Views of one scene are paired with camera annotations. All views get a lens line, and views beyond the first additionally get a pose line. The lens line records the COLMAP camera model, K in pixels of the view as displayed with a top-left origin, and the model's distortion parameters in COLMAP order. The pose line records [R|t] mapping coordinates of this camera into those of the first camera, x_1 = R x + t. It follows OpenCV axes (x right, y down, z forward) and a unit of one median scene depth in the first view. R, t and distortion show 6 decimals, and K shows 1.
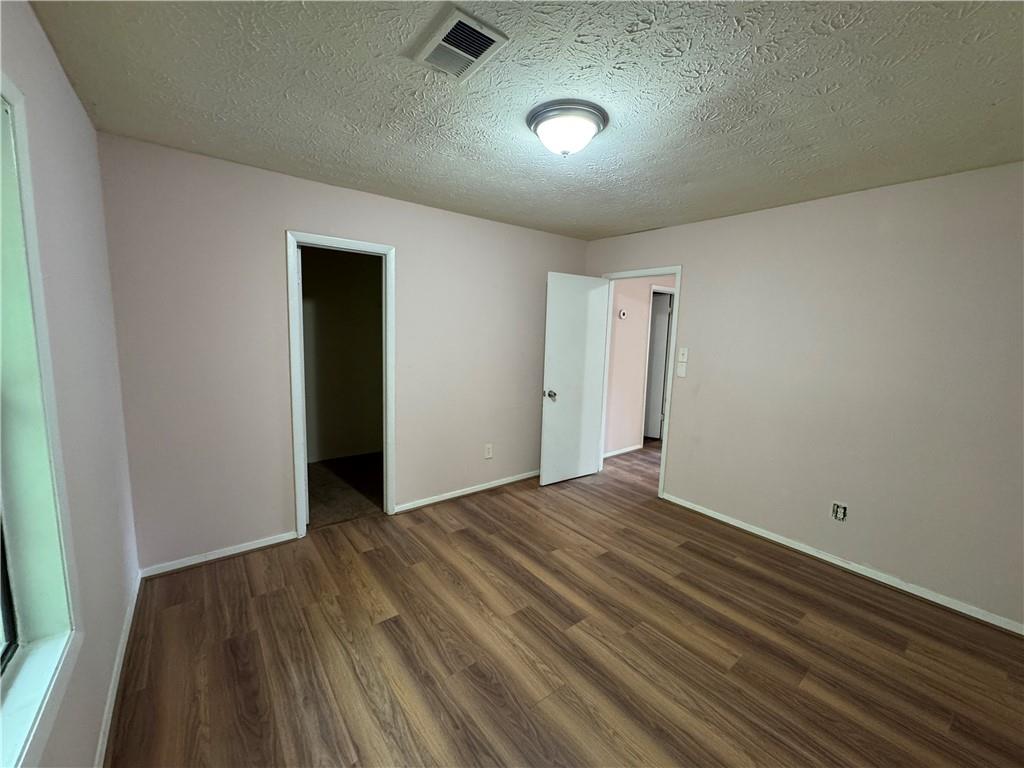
lens RADIAL K [[410.3, 0, 508.7], [0, 410.3, 381.7], [0, 0, 1]] dist [-0.001838, 0.000205]
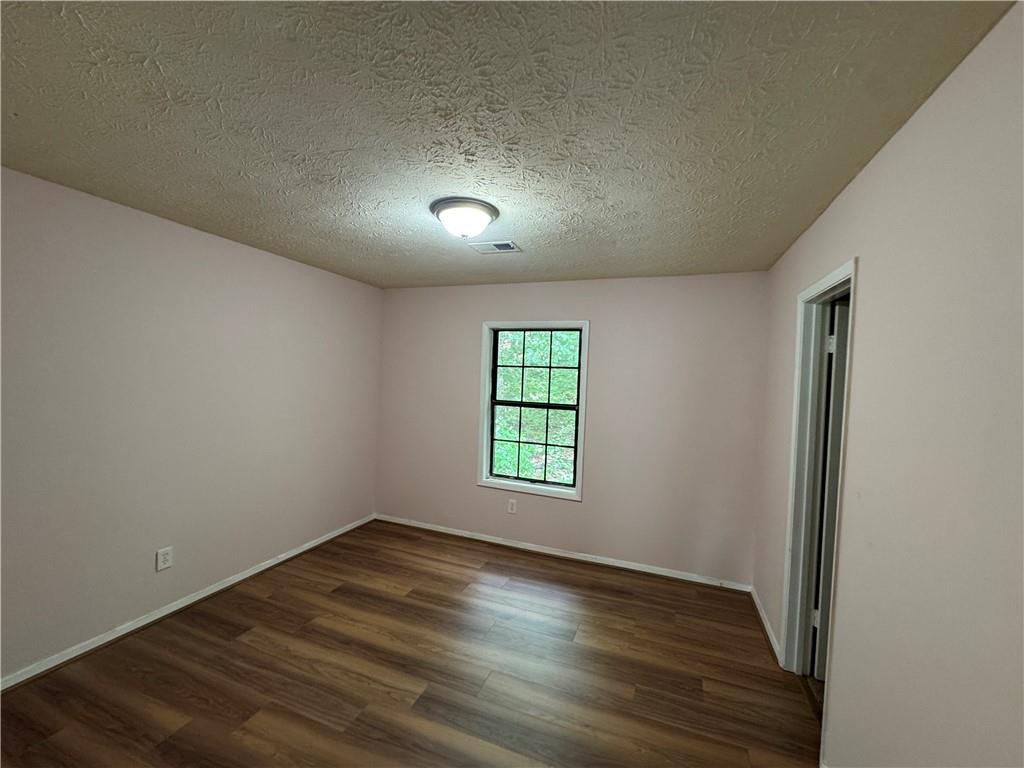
lens RADIAL K [[410.3, 0, 513.7], [0, 410.3, 387.2], [0, 0, 1]] dist [-0.001838, 0.000205]
pose [[-0.845632, -0.047034, -0.531690, 0.568338], [-0.128701, 0.984688, 0.117587, -0.268220], [0.518018, 0.167864, -0.838736, 1.968787]]
